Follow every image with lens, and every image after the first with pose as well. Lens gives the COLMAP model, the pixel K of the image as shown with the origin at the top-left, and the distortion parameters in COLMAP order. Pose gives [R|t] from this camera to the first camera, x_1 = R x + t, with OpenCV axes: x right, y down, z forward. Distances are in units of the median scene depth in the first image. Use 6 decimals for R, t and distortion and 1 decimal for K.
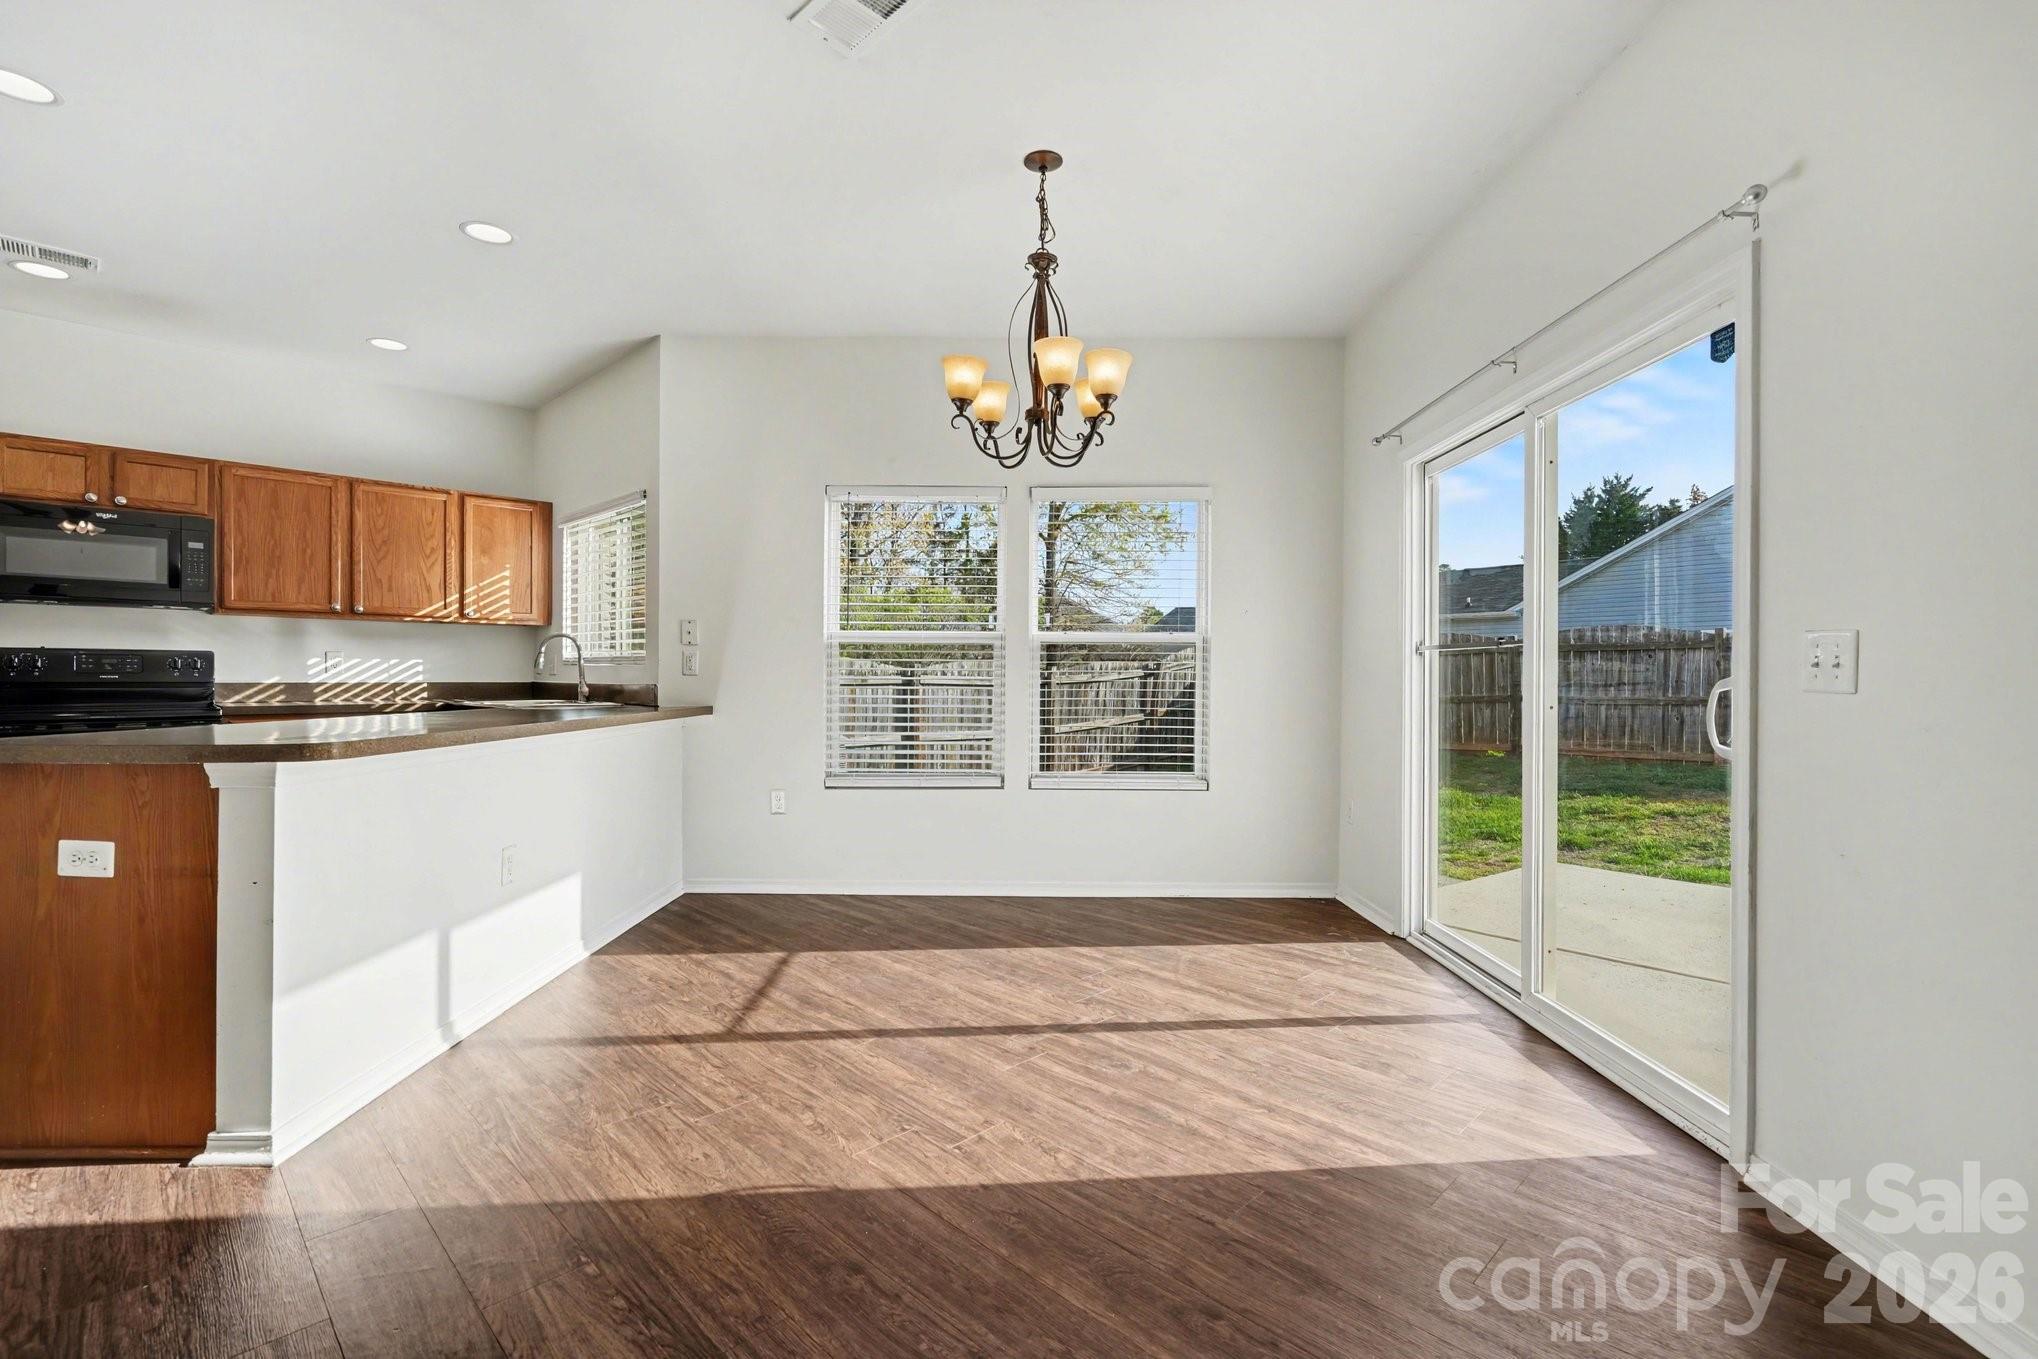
lens RADIAL K [[920.9, 0, 1009.9], [0, 920.9, 669.9], [0, 0, 1]] dist [-0.003882, 0.000284]
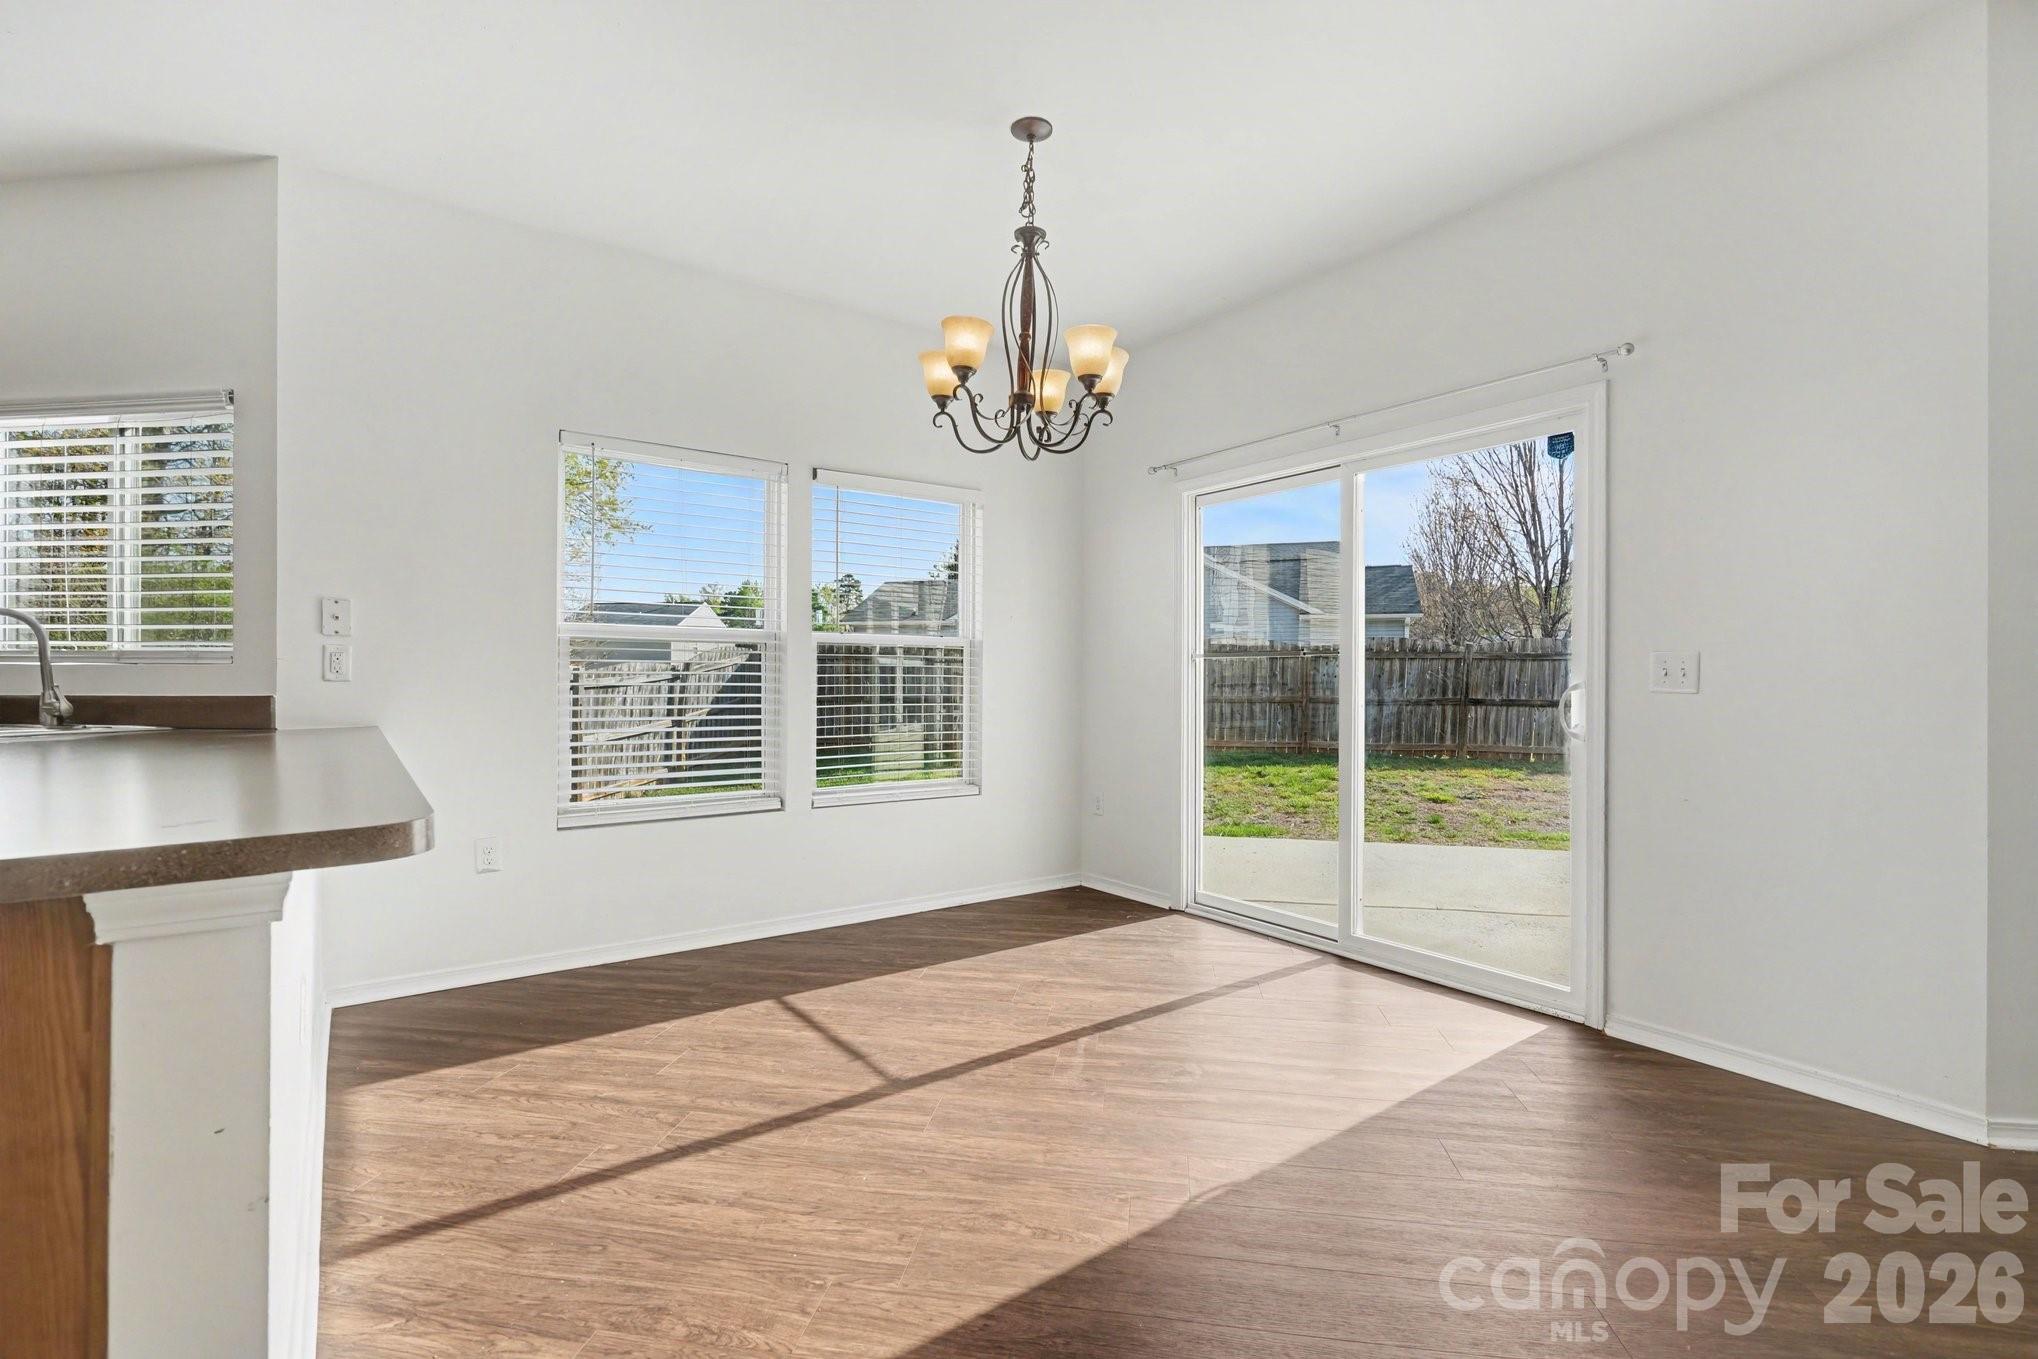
lens RADIAL K [[920.9, 0, 1020.5], [0, 920.9, 672.8], [0, 0, 1]] dist [-0.003882, 0.000284]
pose [[0.804485, 0.002290, 0.593968, -0.333378], [-0.002827, 0.999996, -0.000026, -0.001682], [-0.593966, -0.001658, 0.804489, 0.164066]]
